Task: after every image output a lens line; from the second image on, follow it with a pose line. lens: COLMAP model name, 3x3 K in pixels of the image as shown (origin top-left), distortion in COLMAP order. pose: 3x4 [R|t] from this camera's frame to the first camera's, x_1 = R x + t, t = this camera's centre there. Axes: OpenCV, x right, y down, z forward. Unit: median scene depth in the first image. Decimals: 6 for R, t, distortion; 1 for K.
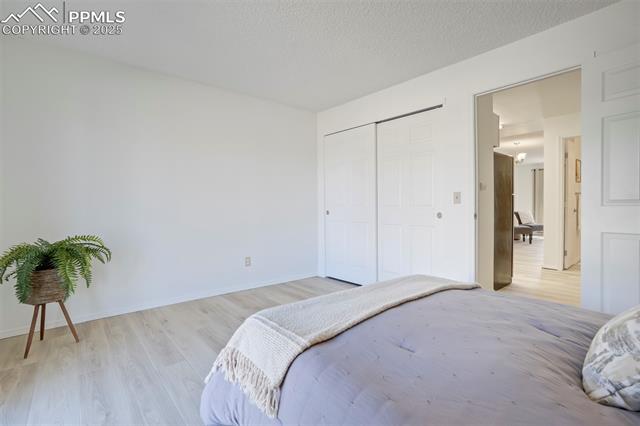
lens RADIAL K [[300.6, 0, 318.9], [0, 300.6, 209.1], [0, 0, 1]] dist [-0.041802, 0.017833]
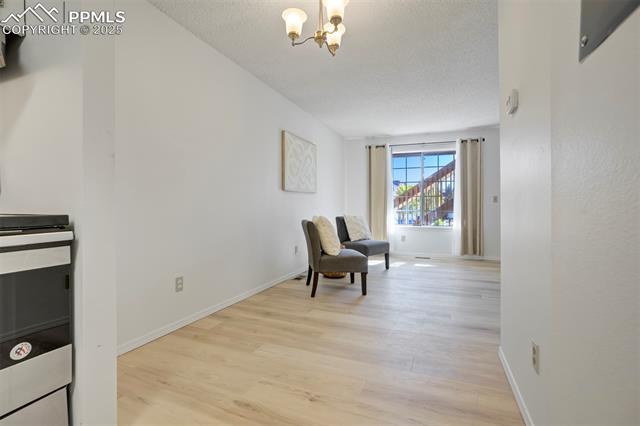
lens RADIAL K [[300.6, 0, 316.9], [0, 300.6, 206.6], [0, 0, 1]] dist [-0.041802, 0.017833]
pose [[0.894117, 0.005050, 0.447806, 0.689866], [0.002779, 0.999855, -0.016826, 0.000005], [-0.447825, 0.016289, 0.893973, 0.962342]]
